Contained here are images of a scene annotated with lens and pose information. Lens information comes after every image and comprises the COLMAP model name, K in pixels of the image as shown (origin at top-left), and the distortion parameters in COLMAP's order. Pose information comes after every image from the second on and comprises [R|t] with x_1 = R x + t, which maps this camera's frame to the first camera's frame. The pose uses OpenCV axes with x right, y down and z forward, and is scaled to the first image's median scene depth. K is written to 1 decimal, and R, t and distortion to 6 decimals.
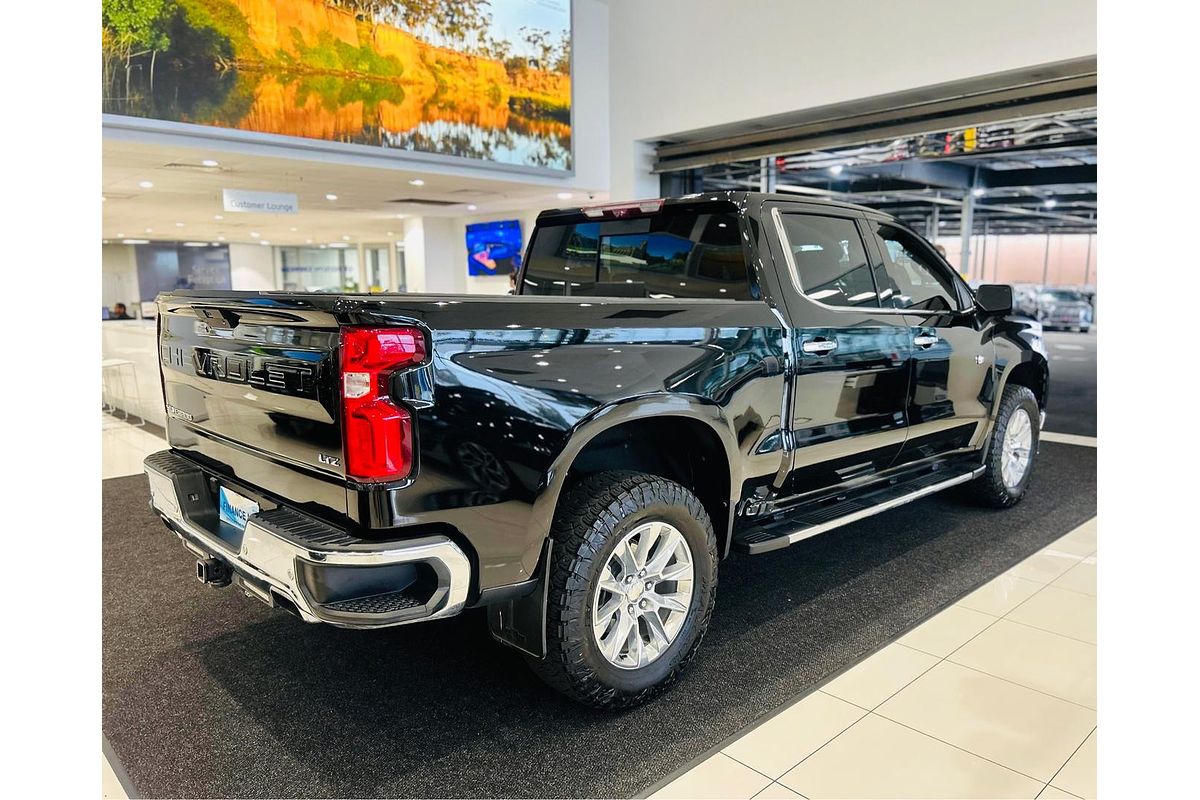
lens RADIAL K [[784.8, 0, 600.0], [0, 784.8, 400.0], [0, 0, 1]] dist [0.025339, -0.031304]
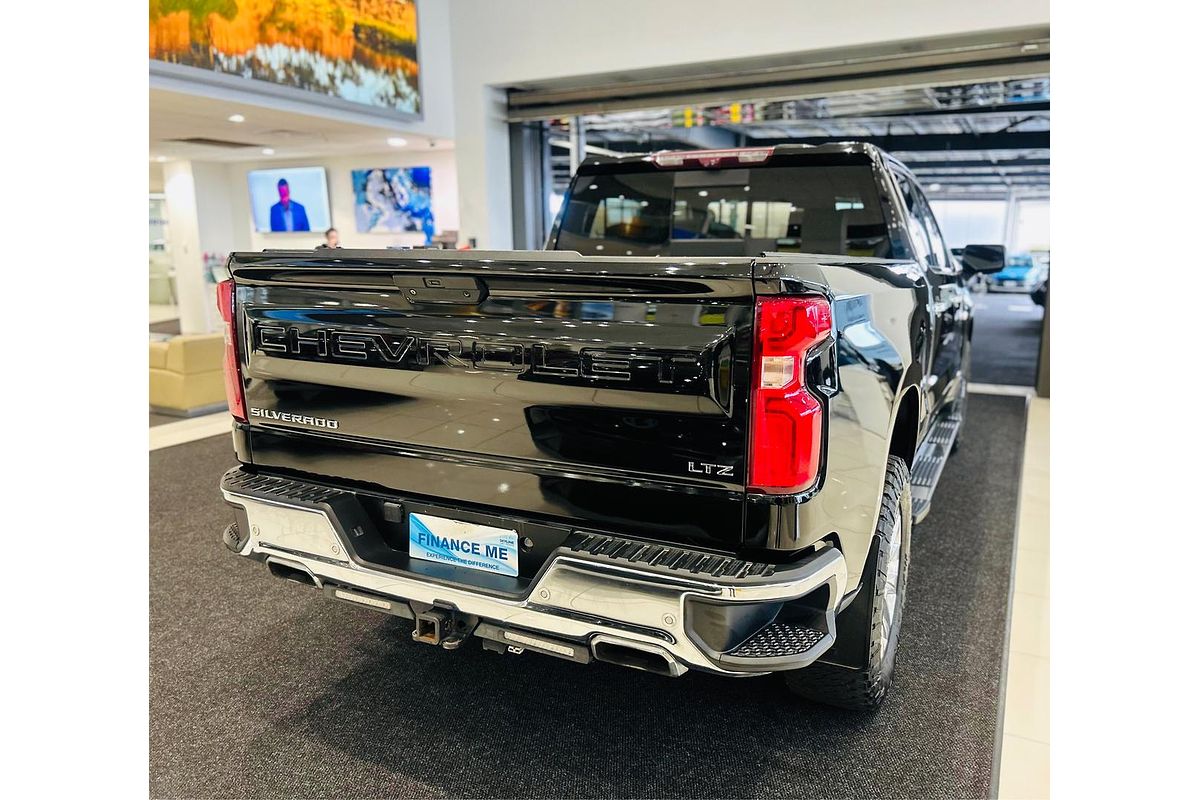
lens RADIAL K [[790.9, 0, 600.0], [0, 790.9, 400.0], [0, 0, 1]] dist [0.034525, -0.028813]
pose [[0.946874, -0.061207, 0.315727, -0.174833], [0.045468, 0.997339, 0.056985, -0.010570], [-0.318375, -0.039603, 0.947137, 0.074347]]
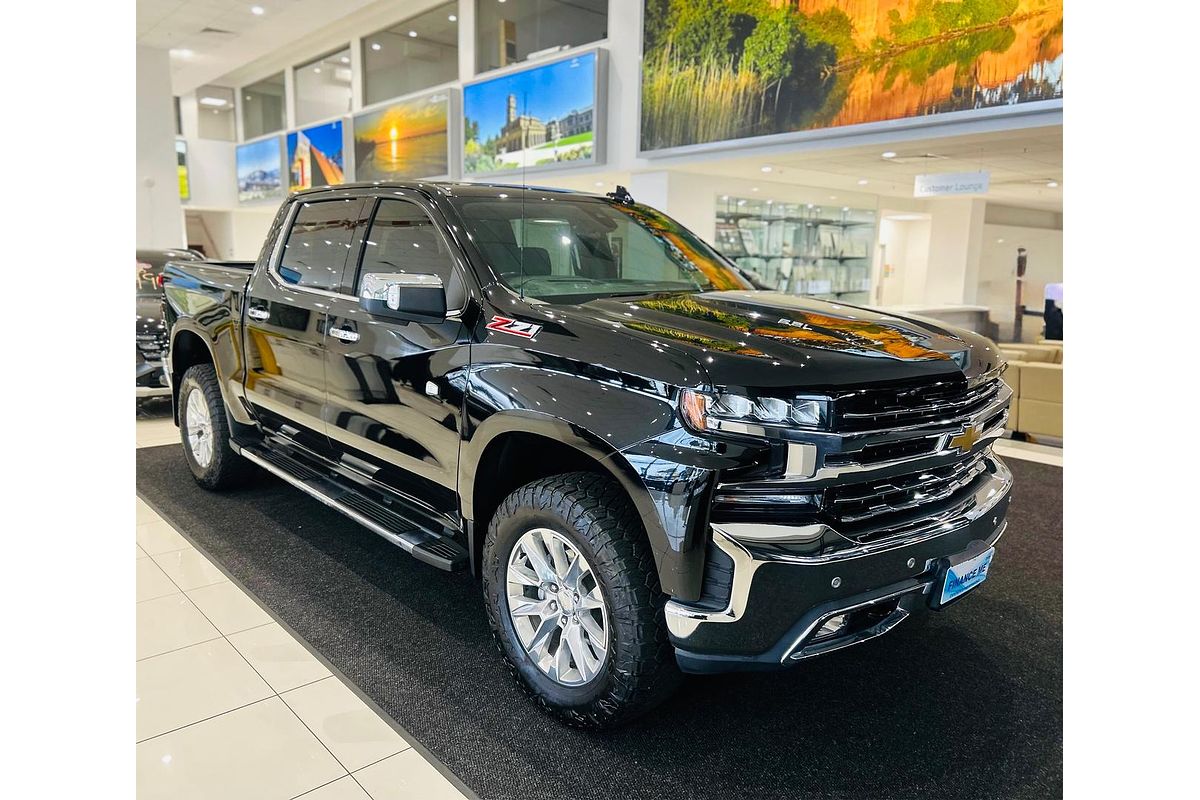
lens RADIAL K [[784.8, 0, 600.0], [0, 784.8, 400.0], [0, 0, 1]] dist [0.025339, -0.031304]
pose [[-0.001869, 0.180306, -0.983609, 0.605743], [-0.161174, 0.970696, 0.178245, -0.097657], [0.986924, 0.158866, 0.027247, 0.604724]]
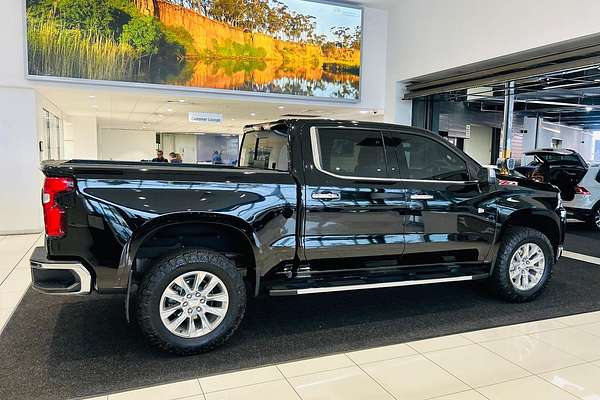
lens RADIAL K [[434.9, 0, 295.9], [0, 434.9, 199.8], [0, 0, 1]] dist [0.031361, -0.042539]
pose [[0.936187, 0.058805, -0.346548, 0.234041], [-0.074660, 0.996677, -0.032568, -0.007827], [0.343481, 0.056363, 0.937467, -0.019202]]
